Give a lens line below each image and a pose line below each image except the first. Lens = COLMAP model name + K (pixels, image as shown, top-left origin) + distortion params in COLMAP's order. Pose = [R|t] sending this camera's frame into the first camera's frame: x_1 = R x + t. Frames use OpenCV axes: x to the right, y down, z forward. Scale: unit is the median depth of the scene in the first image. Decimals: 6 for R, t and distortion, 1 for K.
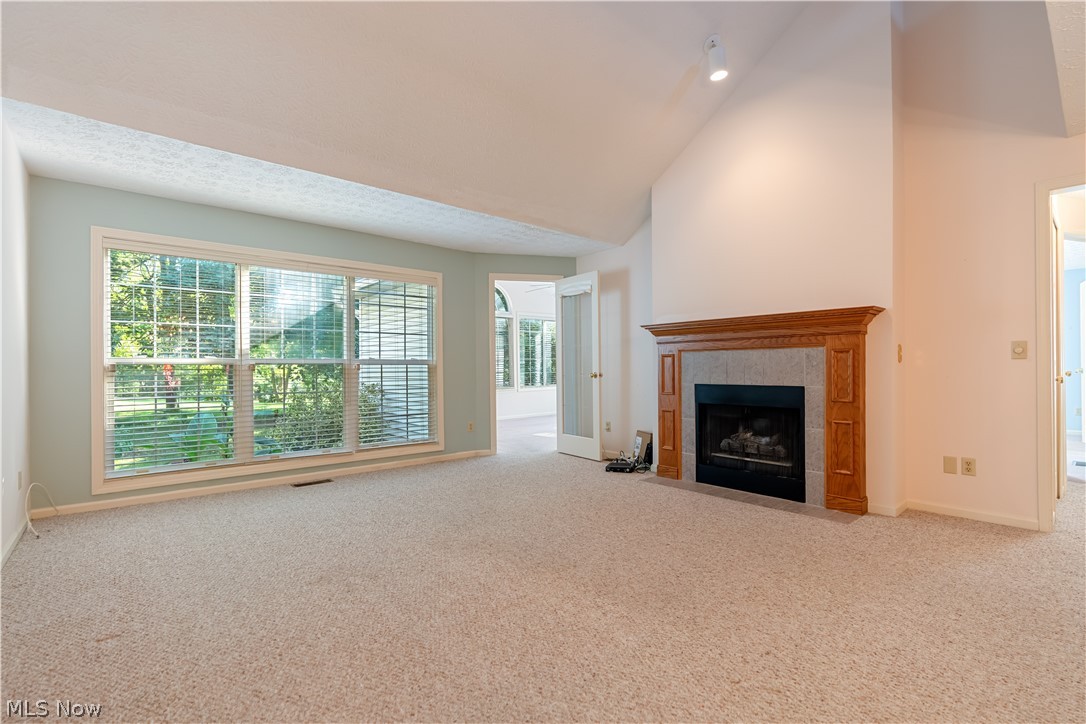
lens RADIAL K [[492.4, 0, 543.5], [0, 492.4, 368.3], [0, 0, 1]] dist [-0.004549, 0.000171]
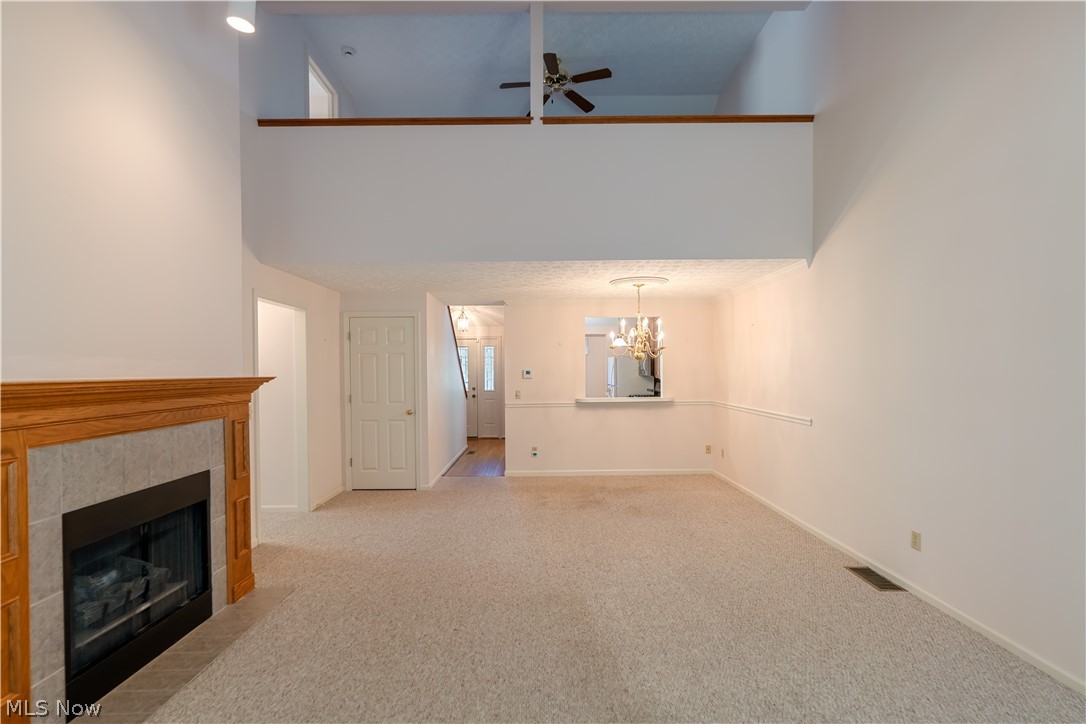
lens RADIAL K [[501.4, 0, 542.5], [0, 501.4, 379.0], [0, 0, 1]] dist [-0.001356, 0.000781]
pose [[-0.762059, -0.000544, 0.647508, -0.376642], [0.010654, 0.999854, 0.013379, -0.107205], [-0.647420, 0.017094, -0.761941, 1.188829]]
